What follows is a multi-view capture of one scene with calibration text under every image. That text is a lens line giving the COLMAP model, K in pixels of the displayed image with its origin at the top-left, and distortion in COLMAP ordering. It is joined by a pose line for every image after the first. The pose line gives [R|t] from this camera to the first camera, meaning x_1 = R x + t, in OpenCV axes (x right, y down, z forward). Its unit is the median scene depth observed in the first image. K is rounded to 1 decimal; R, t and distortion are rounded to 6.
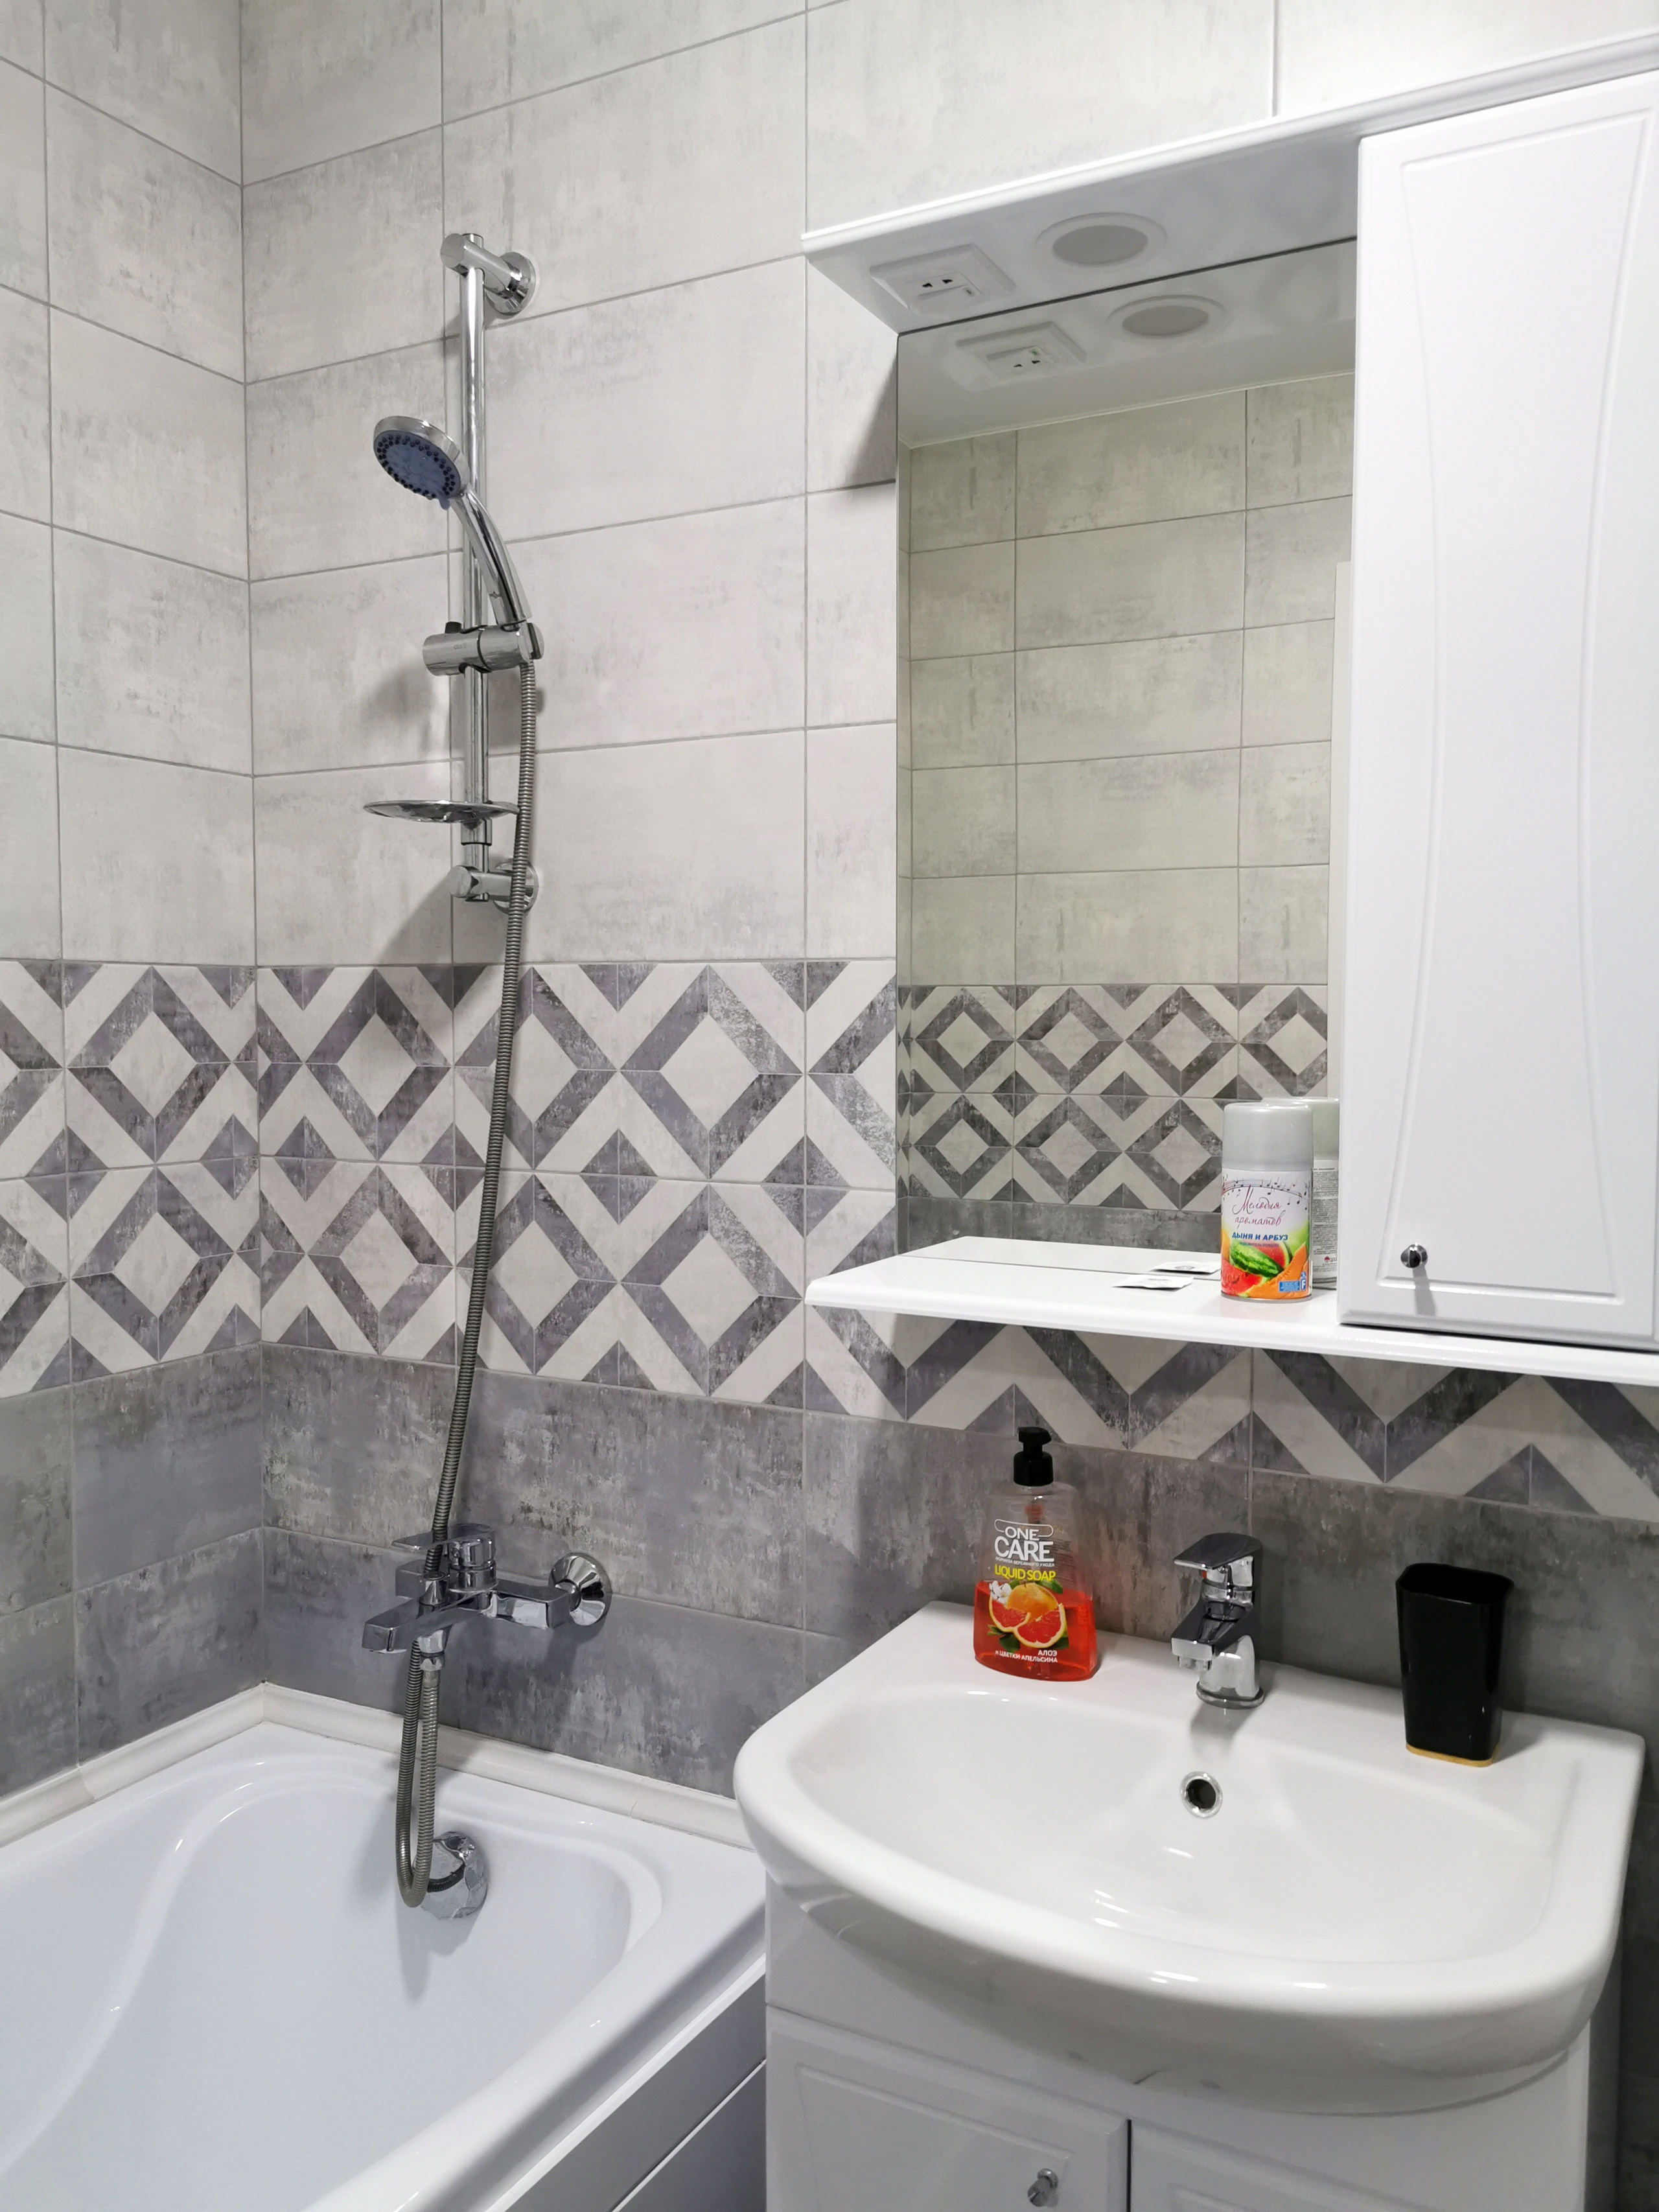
lens RADIAL K [[1729.7, 0, 819.9], [0, 1729.7, 1110.5], [0, 0, 1]] dist [0.058268, -0.062486]
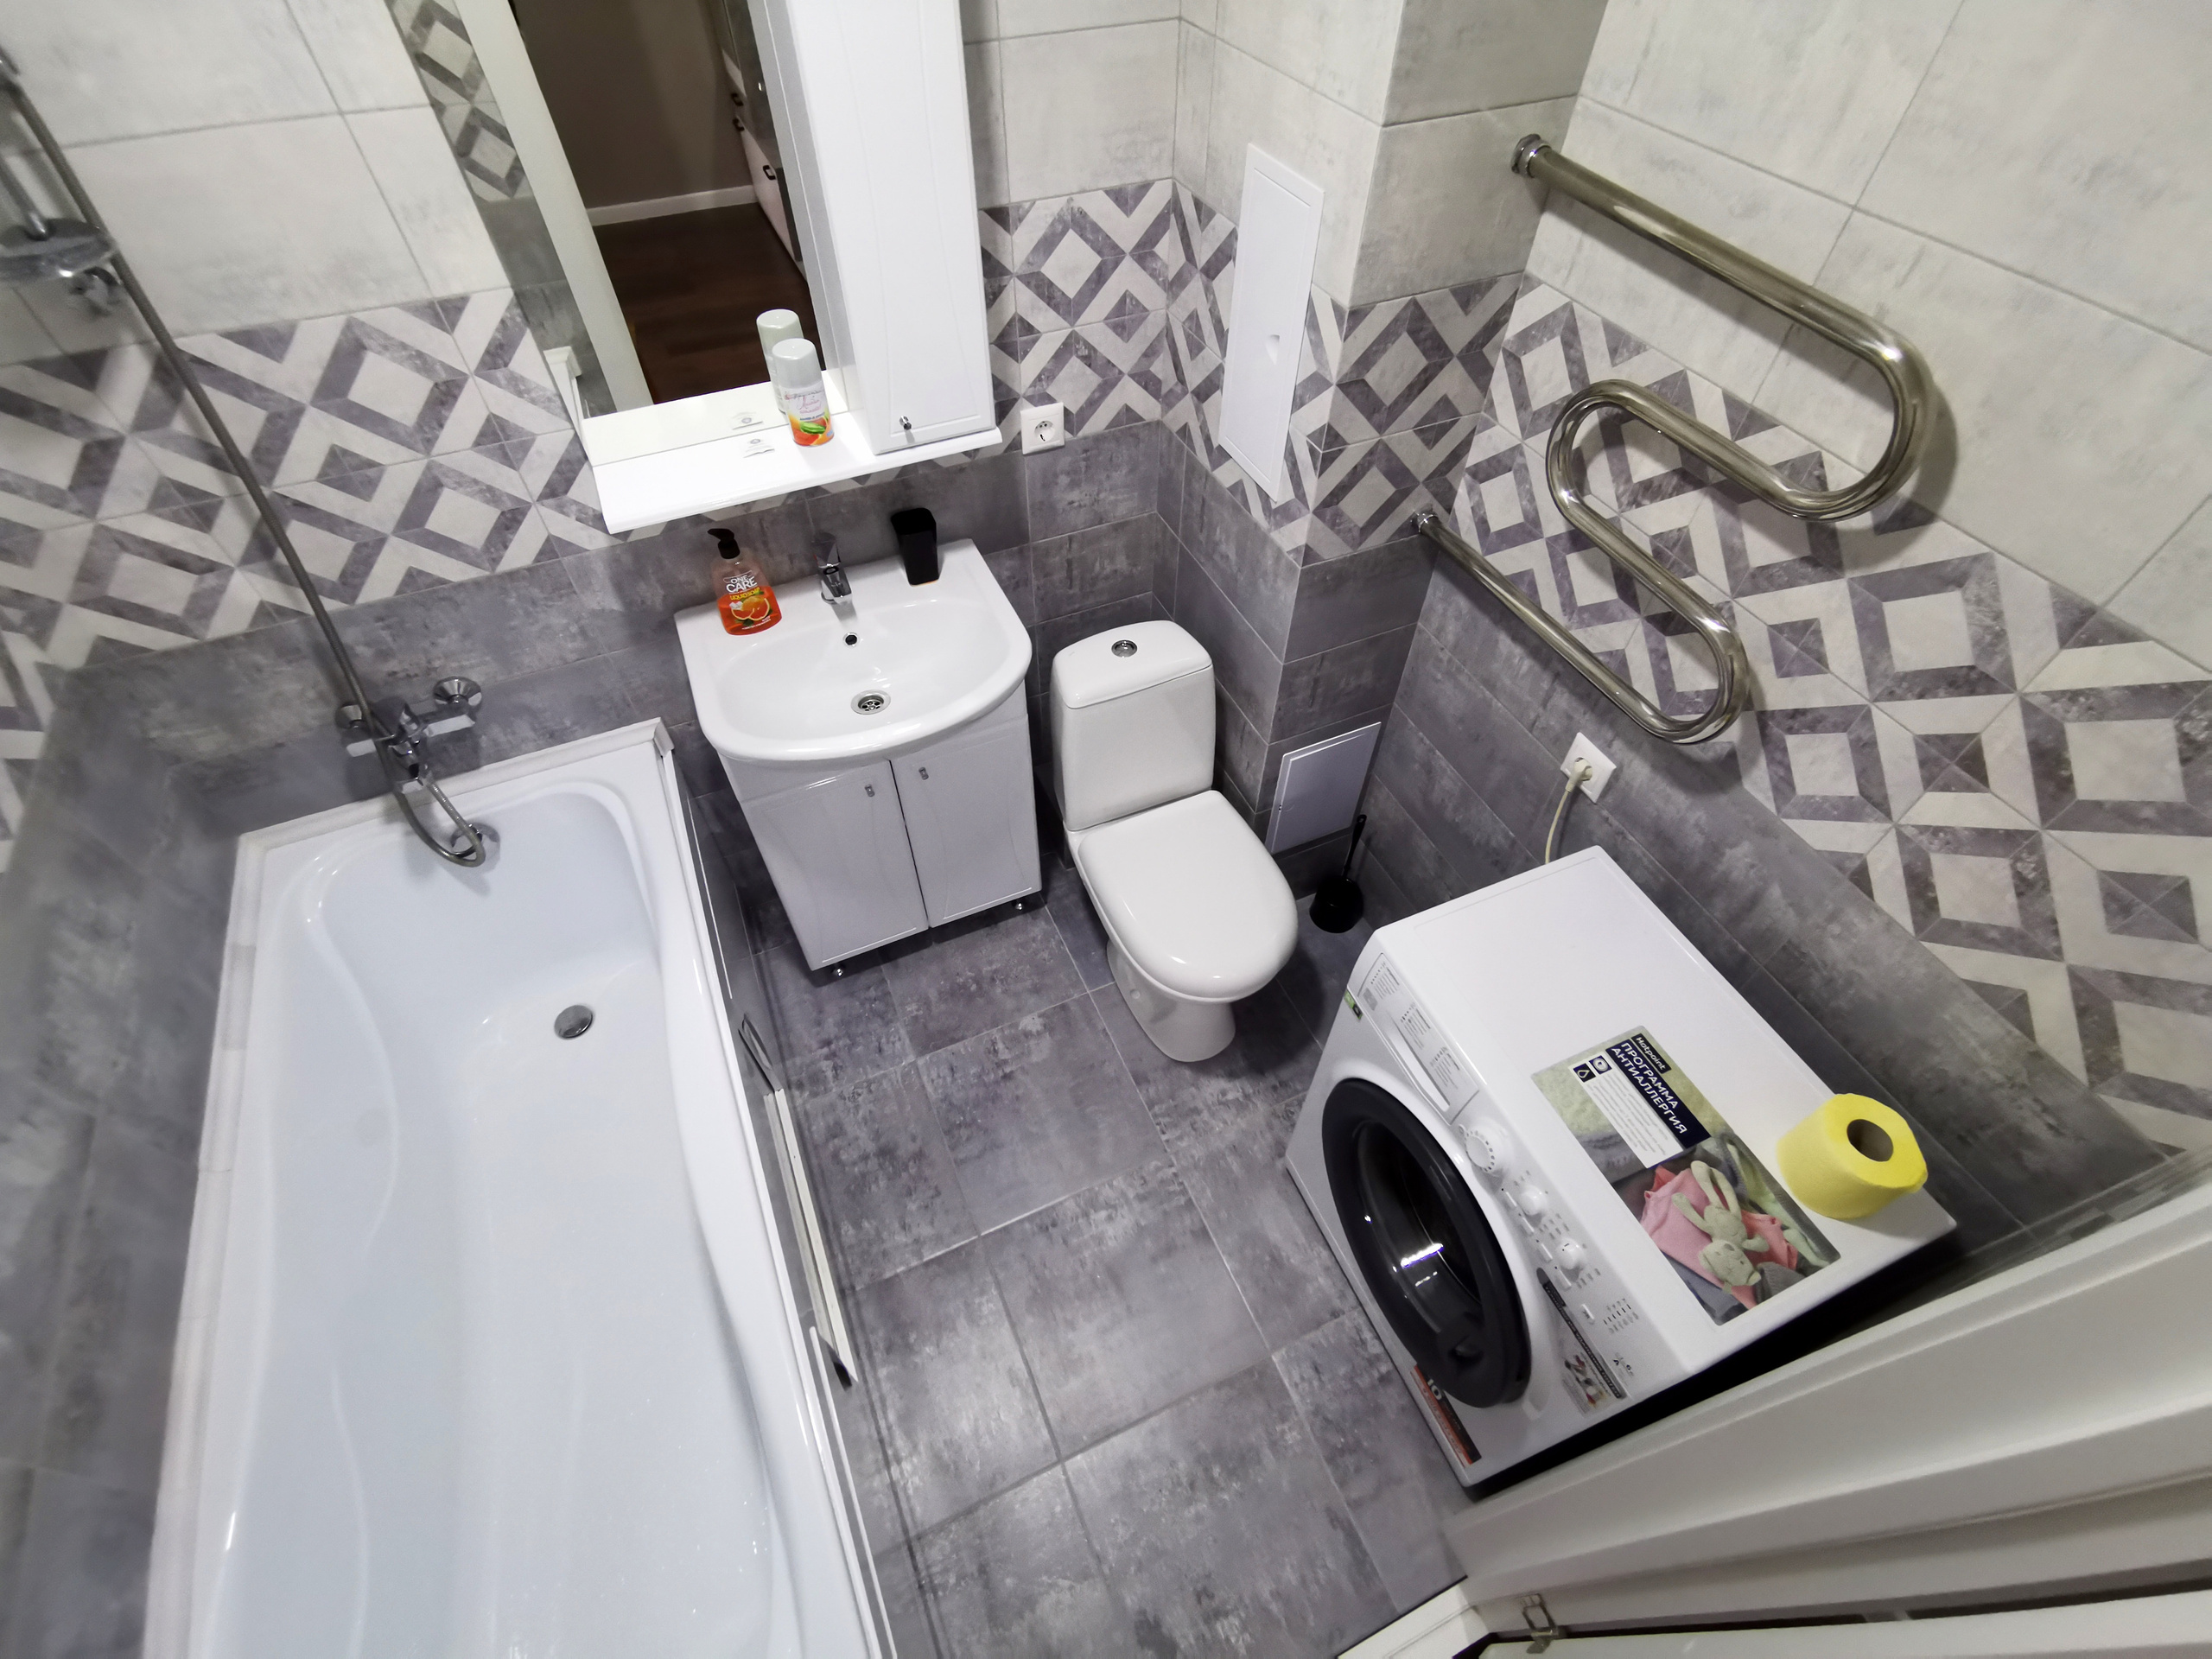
lens RADIAL K [[1030.2, 0, 1107.1], [0, 1030.2, 825.2], [0, 0, 1]] dist [0.002854, 0.005973]
pose [[0.600100, -0.614862, 0.511689, -0.366861], [0.040985, 0.662464, 0.747972, -0.399124], [-0.798875, -0.427886, 0.422745, -0.024251]]
